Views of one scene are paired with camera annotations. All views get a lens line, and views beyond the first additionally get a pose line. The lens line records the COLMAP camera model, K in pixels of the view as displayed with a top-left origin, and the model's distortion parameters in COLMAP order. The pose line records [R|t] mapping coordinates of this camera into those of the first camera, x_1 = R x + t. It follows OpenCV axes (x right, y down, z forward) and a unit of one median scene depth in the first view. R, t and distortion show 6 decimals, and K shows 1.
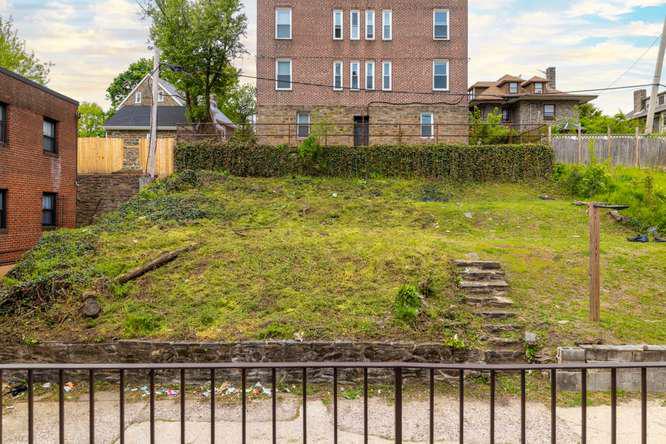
lens RADIAL K [[447.0, 0, 328.2], [0, 447.0, 208.2], [0, 0, 1]] dist [0.007095, -0.004416]
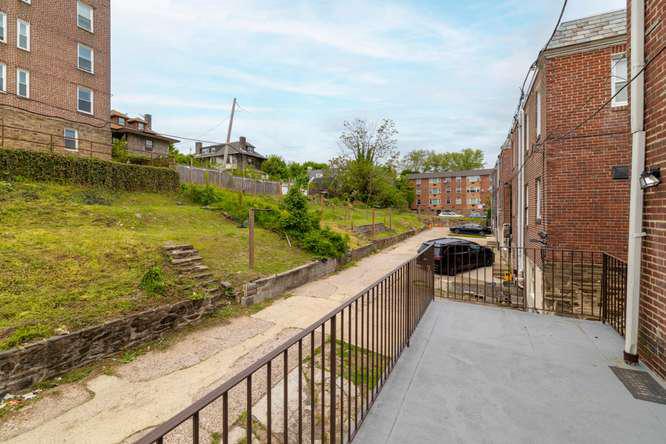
lens RADIAL K [[293.4, 0, 332.2], [0, 293.4, 212.6], [0, 0, 1]] dist [-0.000833, -0.001029]
pose [[0.455194, -0.004247, 0.890382, -0.173882], [-0.003233, 0.999974, 0.006423, -0.000707], [-0.890387, -0.005802, 0.455168, 0.048521]]
